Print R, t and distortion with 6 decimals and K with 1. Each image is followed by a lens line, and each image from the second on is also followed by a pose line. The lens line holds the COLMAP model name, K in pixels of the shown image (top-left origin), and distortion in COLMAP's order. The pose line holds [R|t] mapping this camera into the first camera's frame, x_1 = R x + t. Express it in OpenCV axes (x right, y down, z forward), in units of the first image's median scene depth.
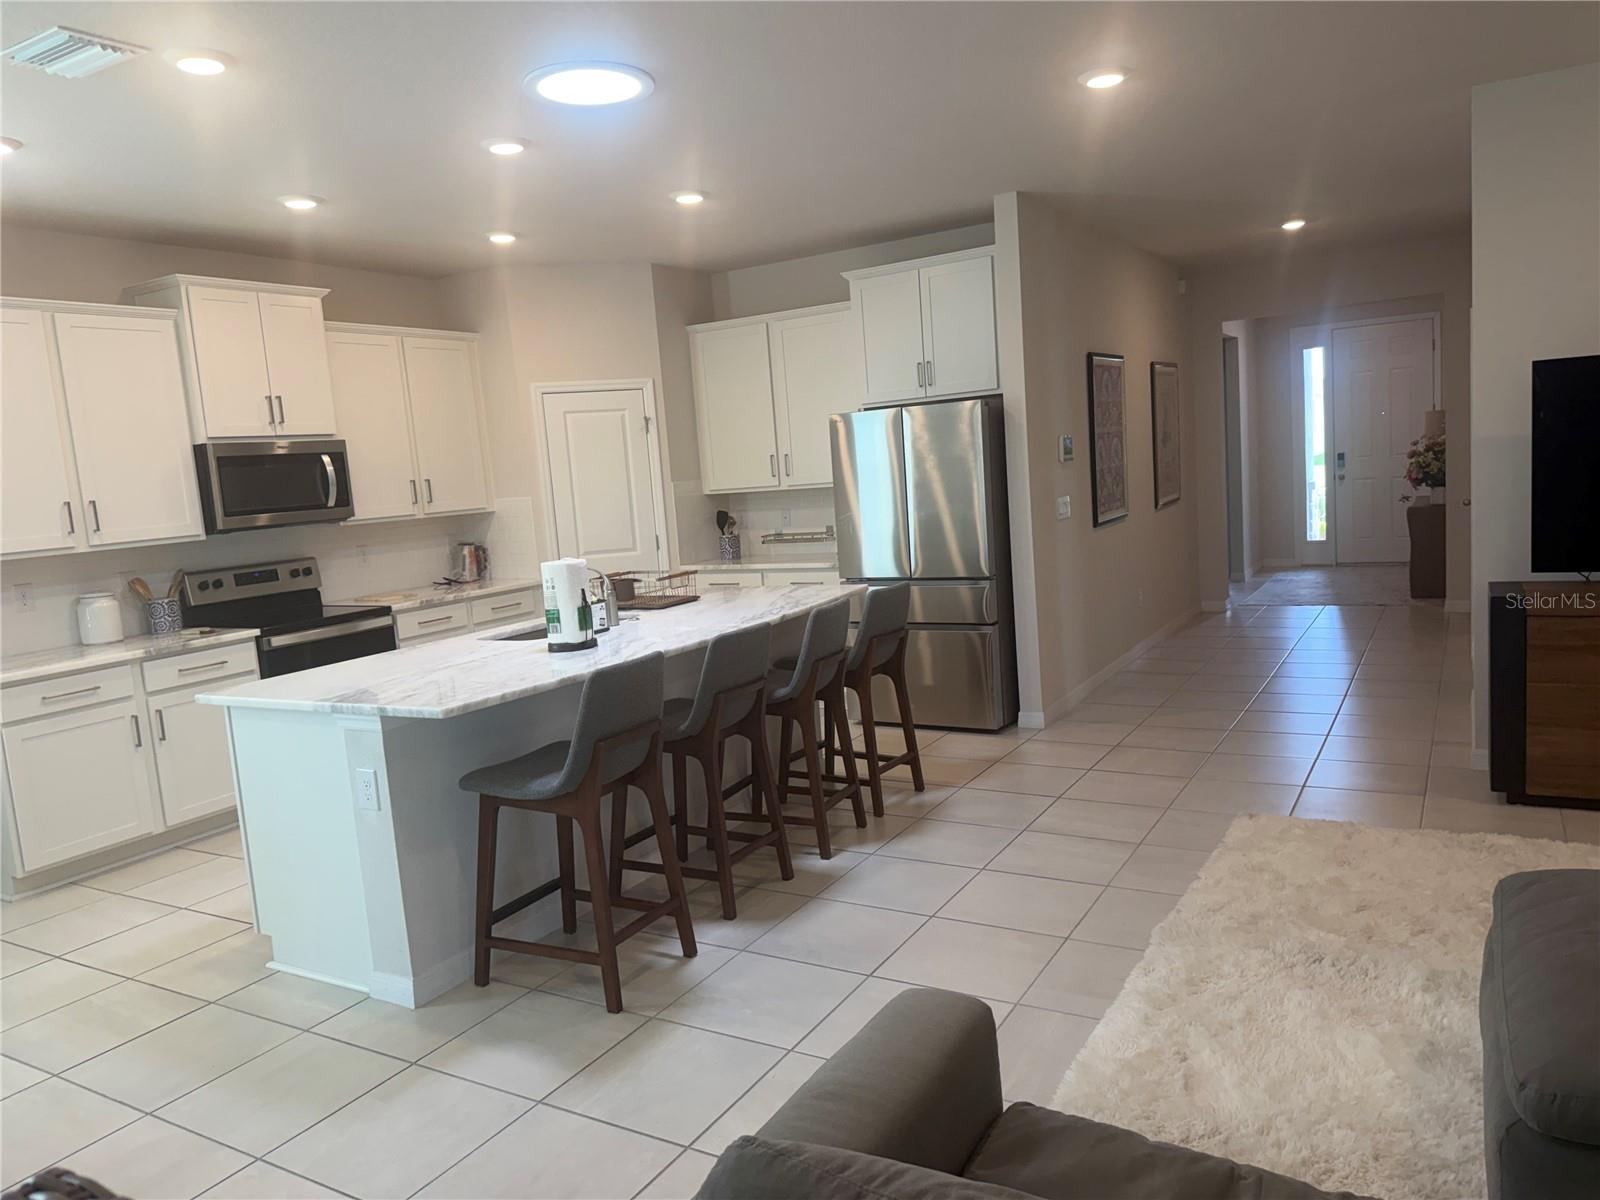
lens RADIAL K [[1123.4, 0, 805.5], [0, 1123.4, 597.3], [0, 0, 1]] dist [0.074730, -0.087286]
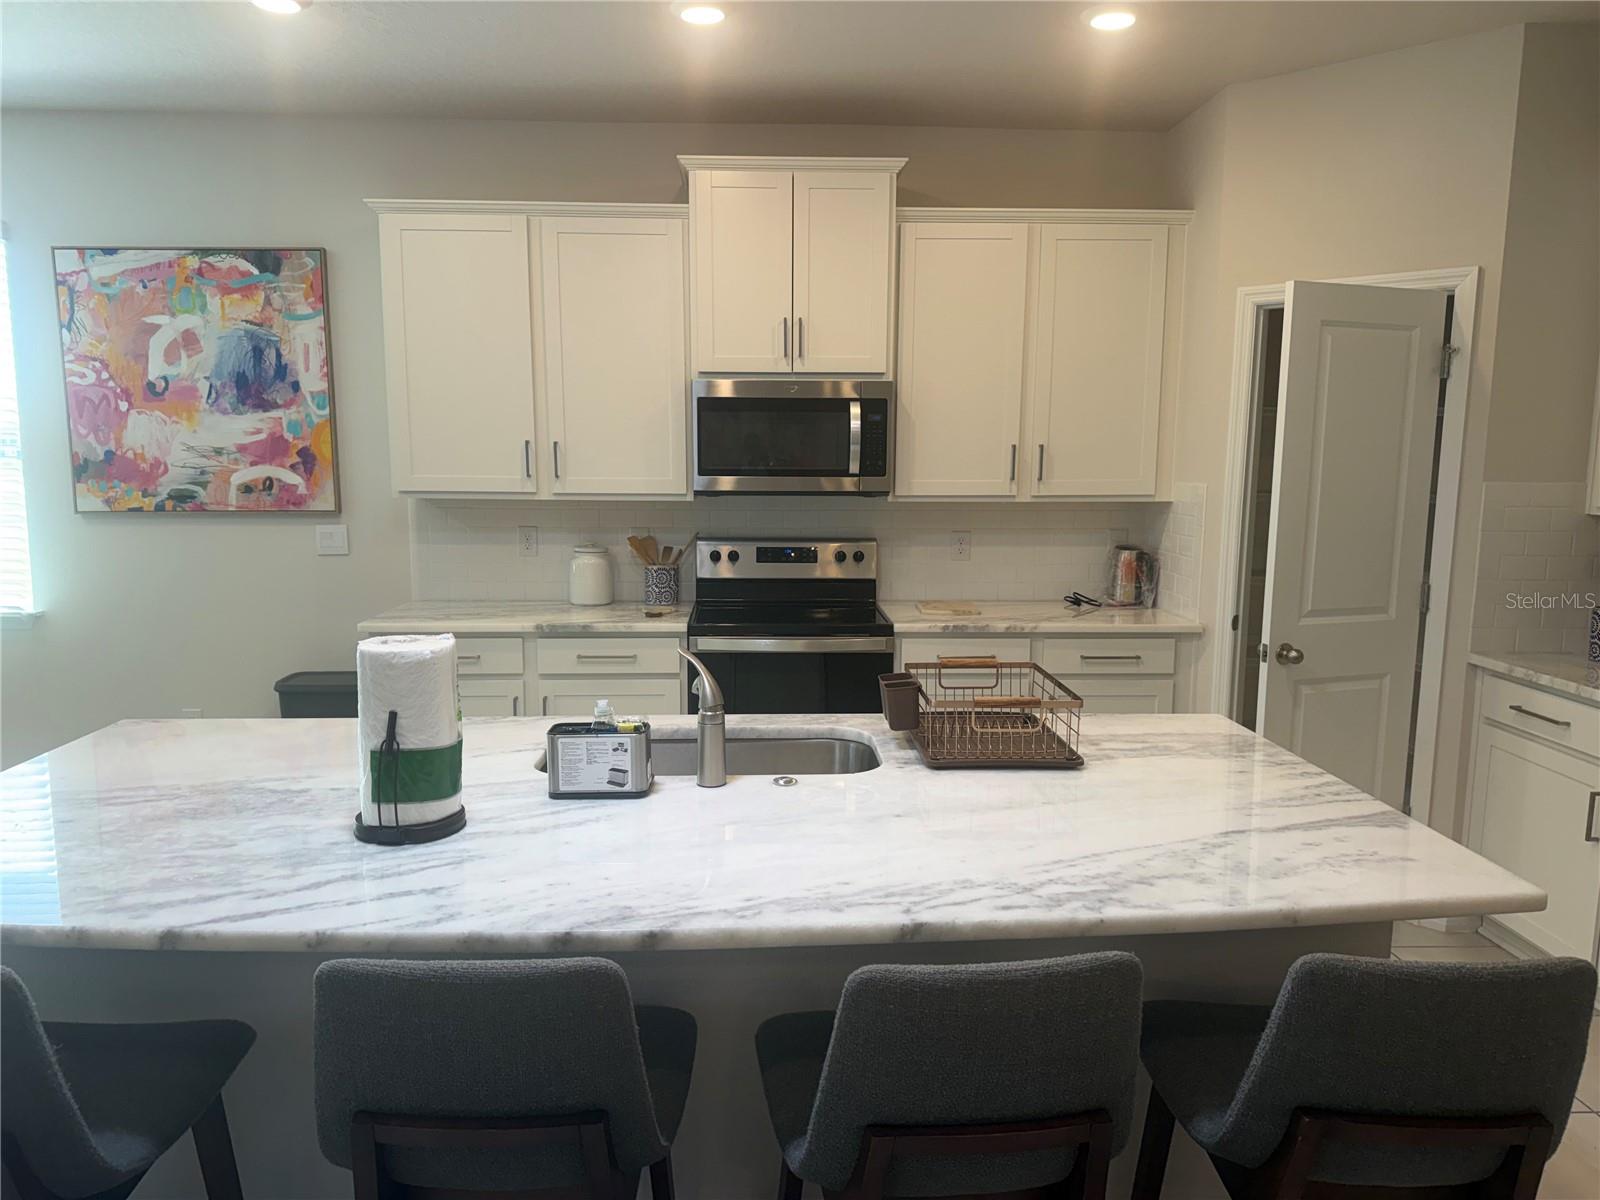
lens RADIAL K [[1123.4, 0, 796.6], [0, 1123.4, 616.8], [0, 0, 1]] dist [0.074730, -0.087286]
pose [[0.537716, 0.200004, -0.819060, 0.174124], [-0.146591, 0.978838, 0.142782, -0.092433], [0.830285, 0.043290, 0.555656, 0.609476]]
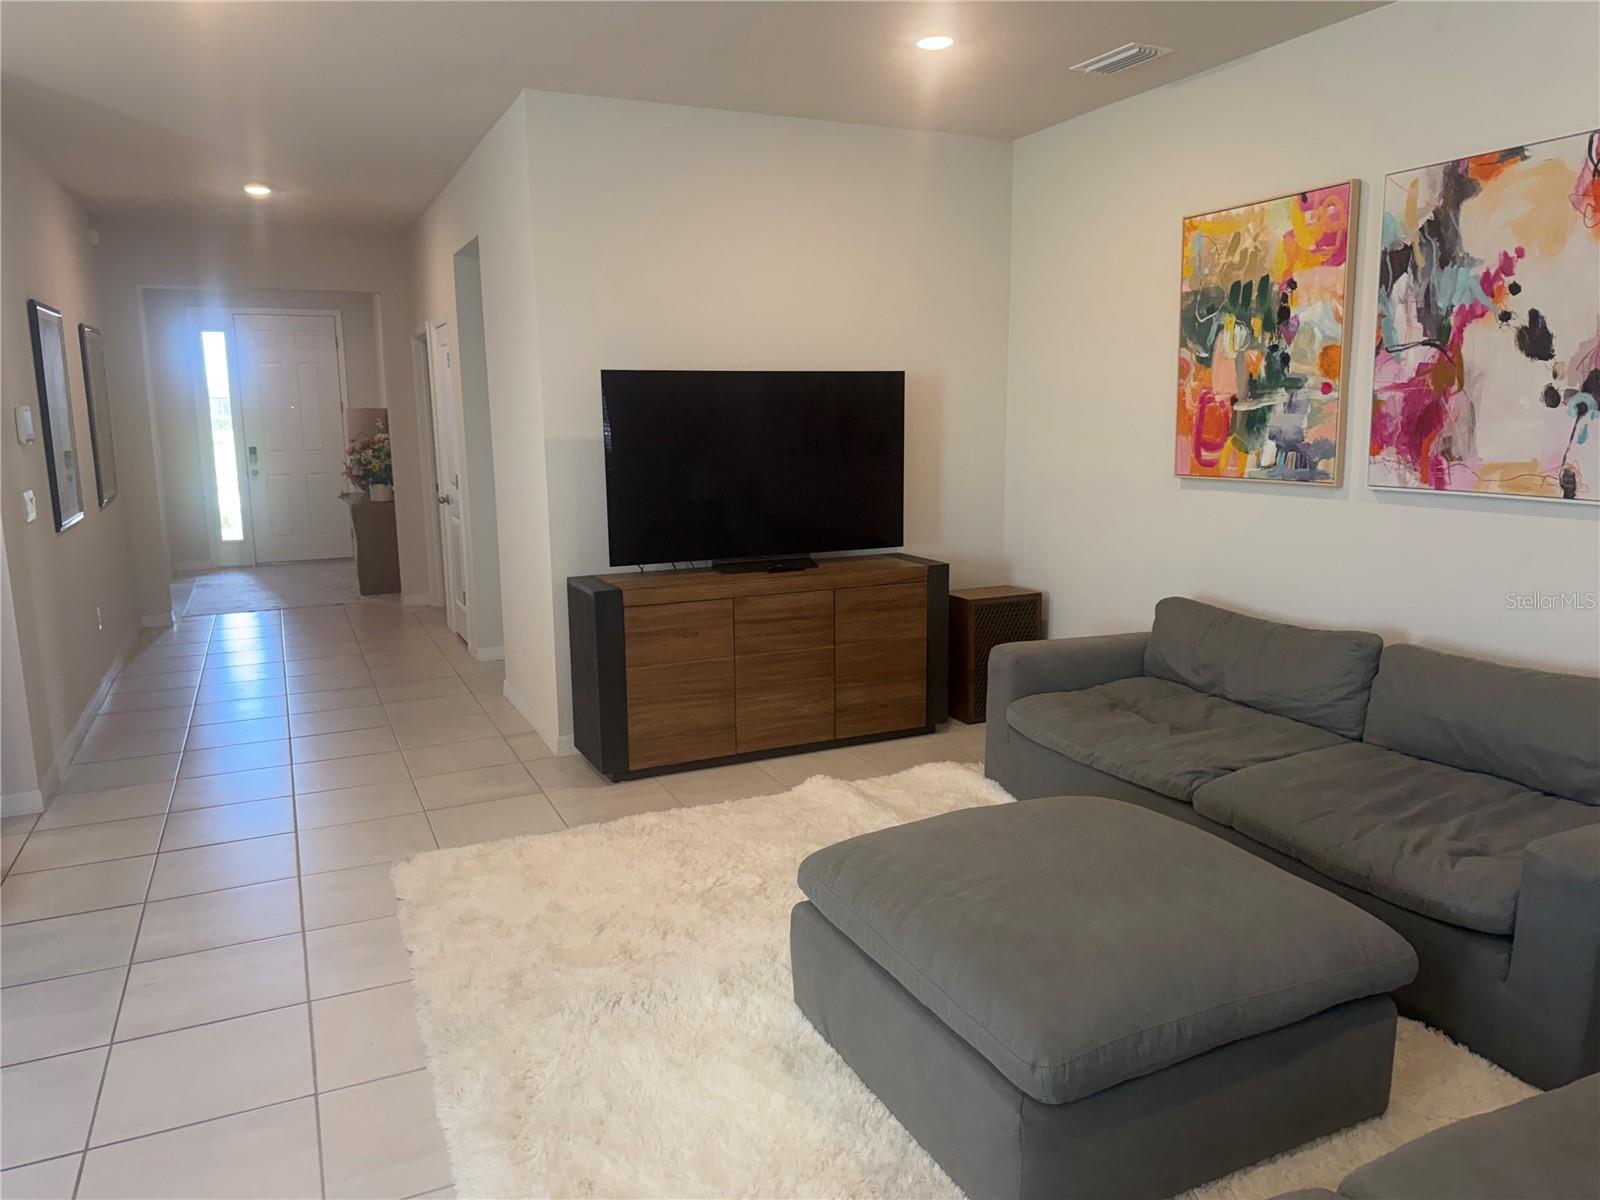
lens RADIAL K [[1123.4, 0, 790.8], [0, 1123.4, 584.3], [0, 0, 1]] dist [0.074730, -0.087286]
pose [[0.570472, -0.062554, 0.818932, -0.110576], [0.068361, 0.997252, 0.028554, -0.018479], [-0.818467, 0.039694, 0.573180, 0.196104]]
